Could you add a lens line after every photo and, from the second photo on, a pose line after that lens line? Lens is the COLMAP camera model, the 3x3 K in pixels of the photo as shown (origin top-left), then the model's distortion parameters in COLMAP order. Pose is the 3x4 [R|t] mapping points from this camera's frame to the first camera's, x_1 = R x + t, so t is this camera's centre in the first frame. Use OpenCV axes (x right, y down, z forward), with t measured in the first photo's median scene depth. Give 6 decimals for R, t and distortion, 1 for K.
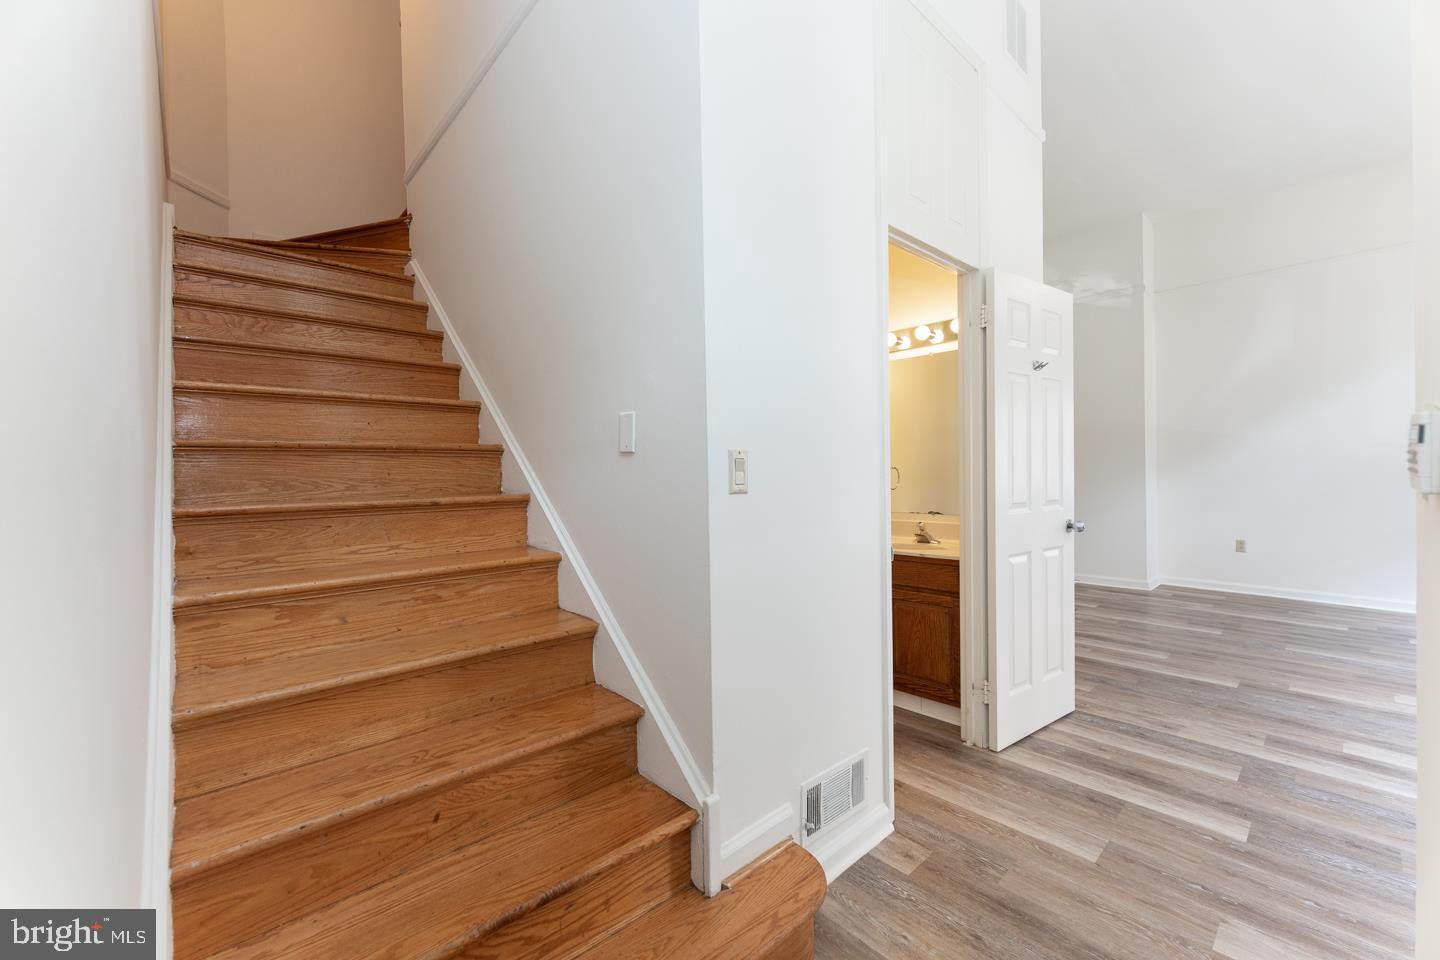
lens RADIAL K [[583.5, 0, 719.2], [0, 583.5, 472.7], [0, 0, 1]] dist [0.002634, -0.000128]
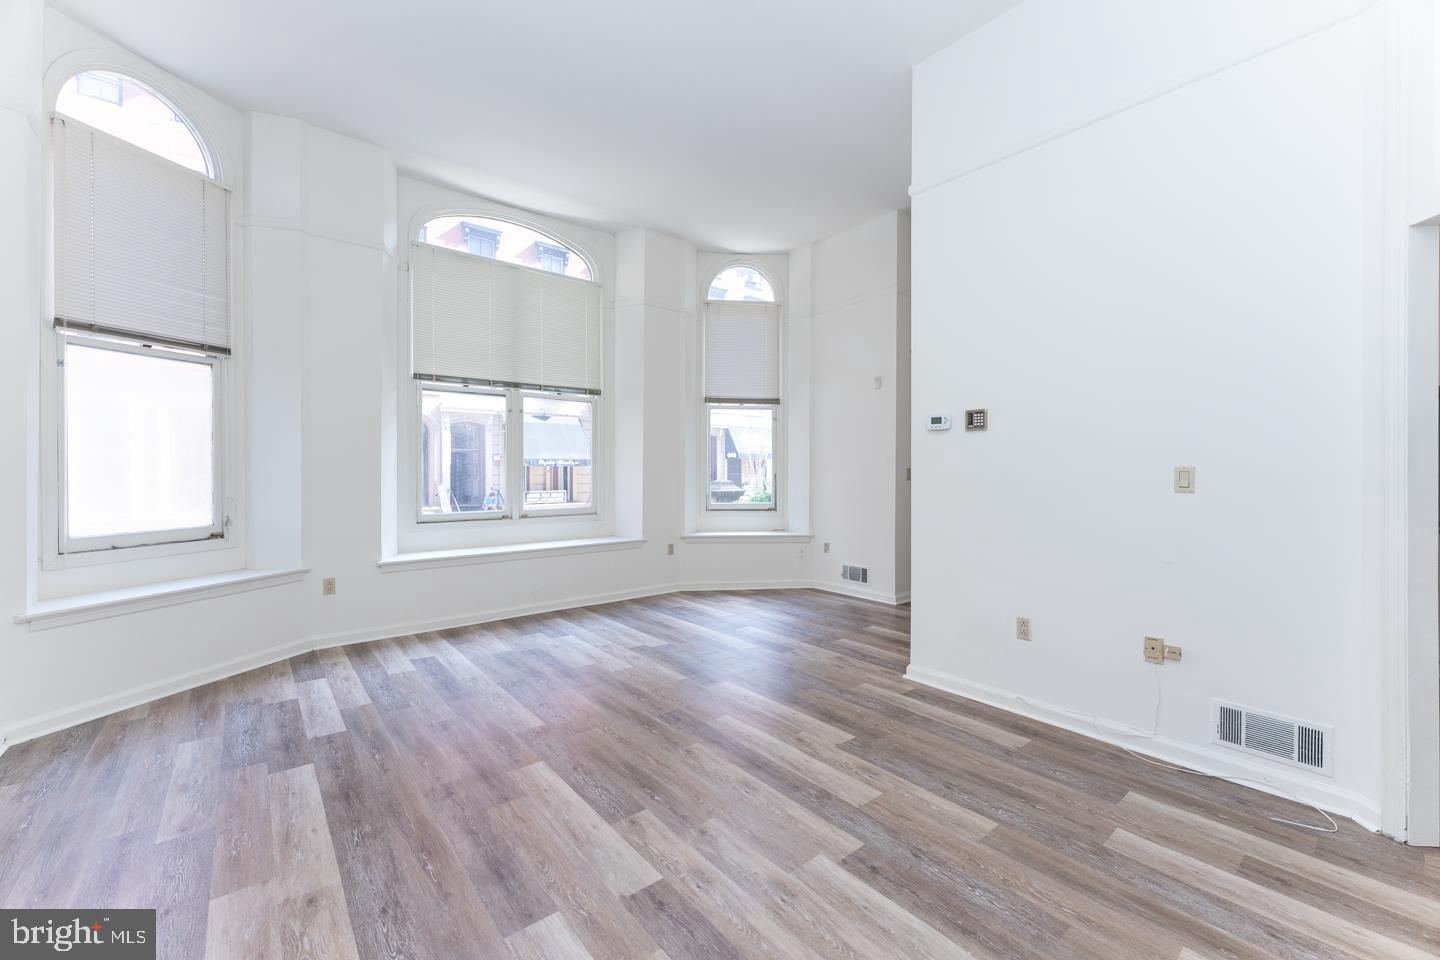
lens RADIAL K [[583.5, 0, 719.2], [0, 583.5, 472.7], [0, 0, 1]] dist [0.002634, -0.000128]
pose [[-0.997785, 0.013738, 0.065084, 0.918940], [0.014415, 0.999847, 0.009933, -0.038236], [-0.064938, 0.010849, -0.997830, 2.332410]]
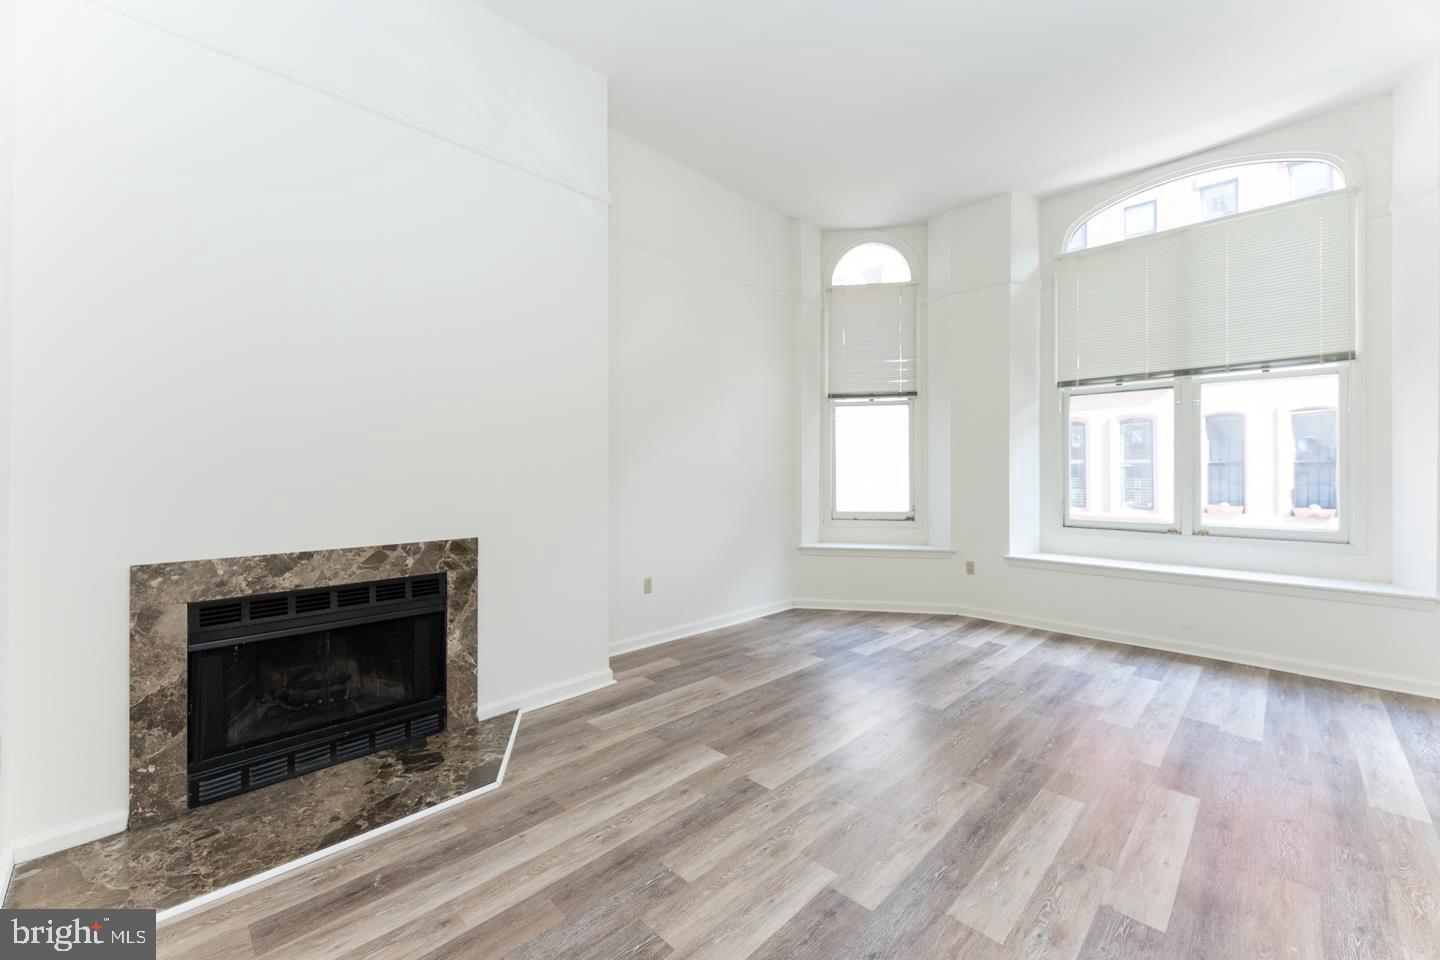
lens RADIAL K [[576.8, 0, 701.1], [0, 576.8, 473.3], [0, 0, 1]] dist [-0.000435, -0.000033]
pose [[-0.022154, 0.011231, 0.999691, 0.199449], [0.007077, 0.999914, -0.011077, -0.035756], [-0.999730, 0.006829, -0.022232, 1.820214]]
